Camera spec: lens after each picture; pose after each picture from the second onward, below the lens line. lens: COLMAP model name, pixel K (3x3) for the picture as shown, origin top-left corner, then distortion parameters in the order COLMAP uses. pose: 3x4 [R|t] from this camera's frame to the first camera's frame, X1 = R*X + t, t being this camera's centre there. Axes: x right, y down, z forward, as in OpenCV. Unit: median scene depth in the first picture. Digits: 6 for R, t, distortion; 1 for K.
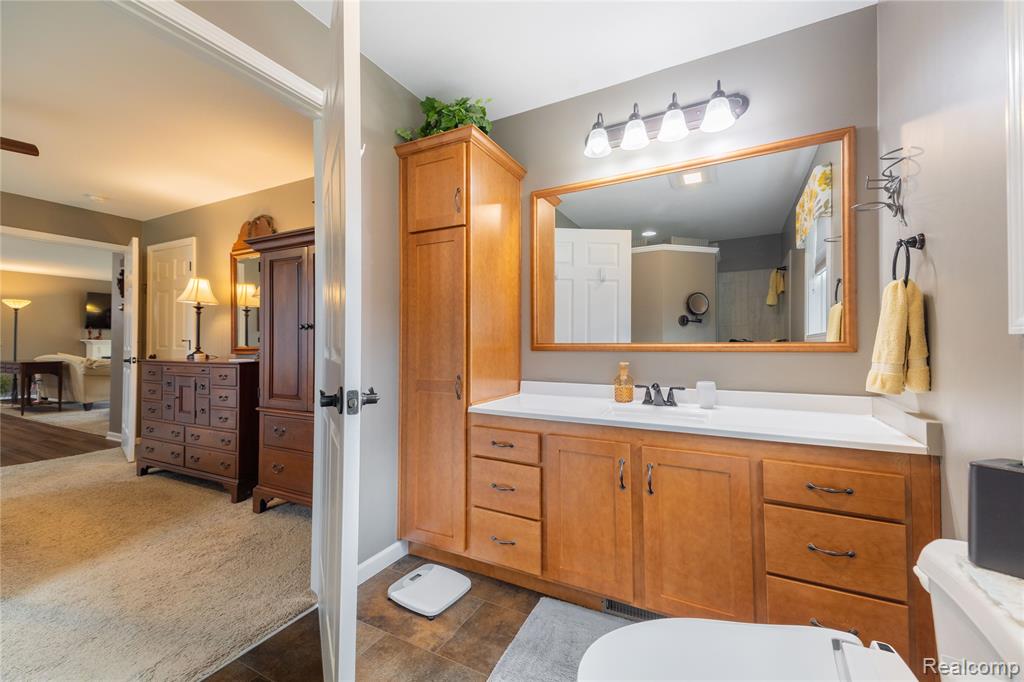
lens RADIAL K [[418.4, 0, 511.7], [0, 418.4, 337.3], [0, 0, 1]] dist [0.056032, -0.021756]
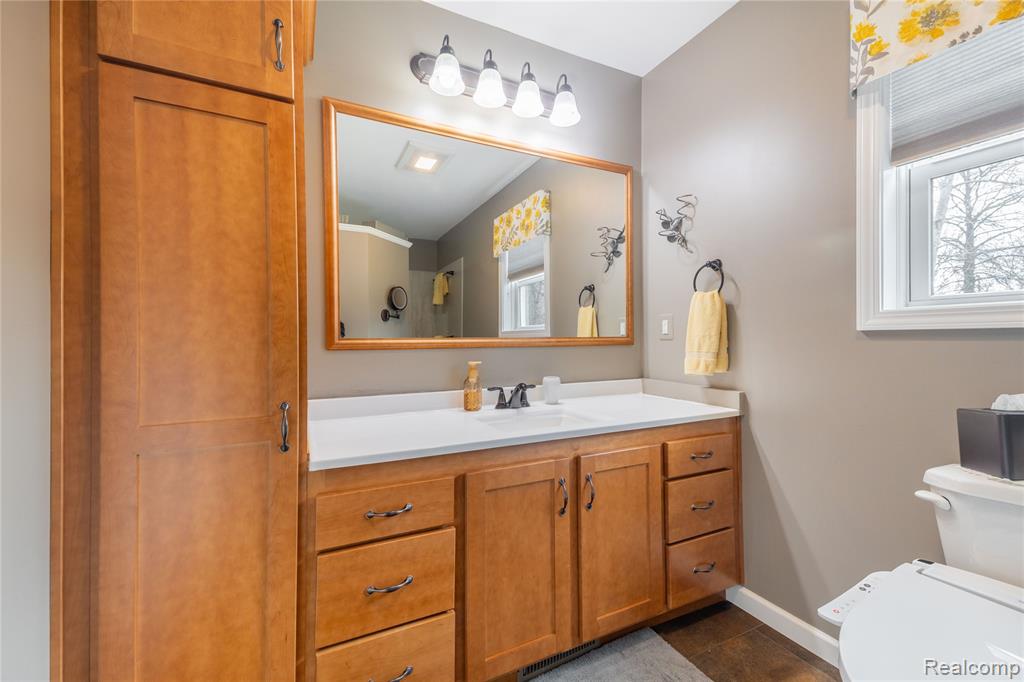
lens RADIAL K [[418.4, 0, 511.7], [0, 418.4, 337.3], [0, 0, 1]] dist [0.056032, -0.021756]
pose [[0.584621, 0.001753, 0.811305, -0.371792], [-0.007317, 0.999968, 0.003112, 0.009759], [-0.811273, -0.007756, 0.584615, 0.485335]]
